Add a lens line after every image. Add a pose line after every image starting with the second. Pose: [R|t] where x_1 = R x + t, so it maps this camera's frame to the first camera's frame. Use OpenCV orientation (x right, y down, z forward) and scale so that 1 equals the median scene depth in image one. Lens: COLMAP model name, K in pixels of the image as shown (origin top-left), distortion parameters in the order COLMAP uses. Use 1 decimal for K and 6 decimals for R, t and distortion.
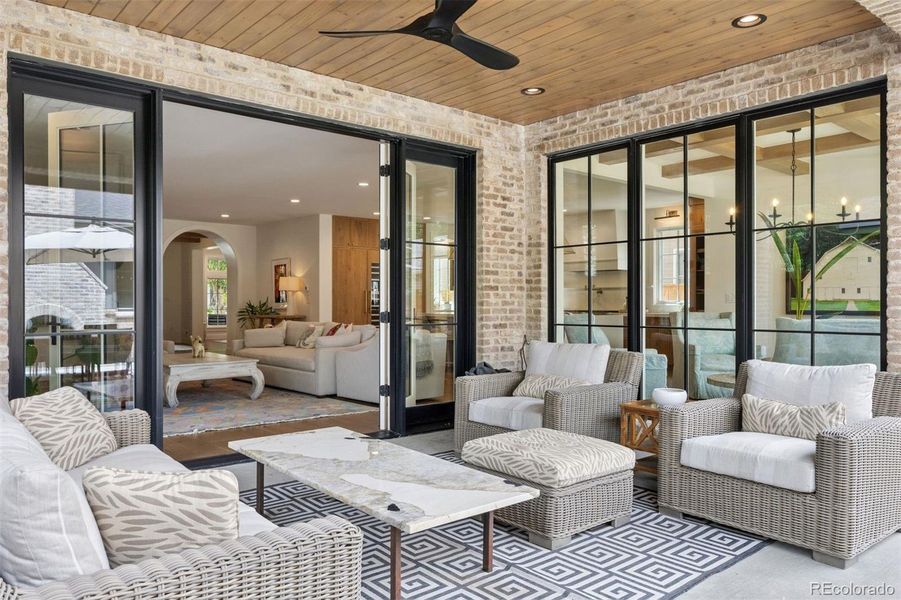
lens RADIAL K [[645.7, 0, 457.8], [0, 645.7, 283.8], [0, 0, 1]] dist [-0.007373, -0.003857]
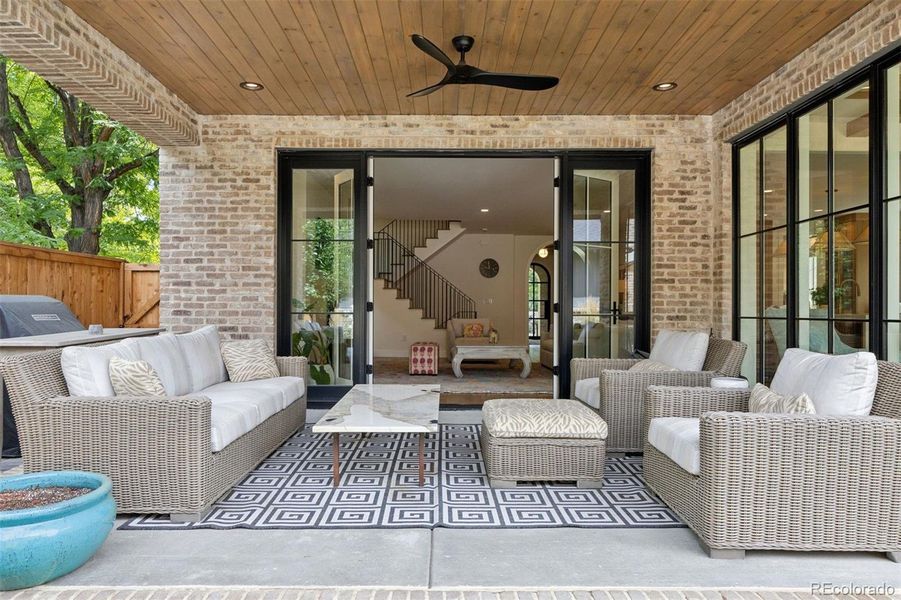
lens RADIAL K [[614.3, 0, 446.7], [0, 614.3, 301.2], [0, 0, 1]] dist [-0.021810, 0.010974]
pose [[0.761694, -0.003015, -0.647929, 0.446958], [0.017602, 0.999716, 0.016042, 0.017843], [0.647697, -0.023624, 0.761531, 0.025879]]
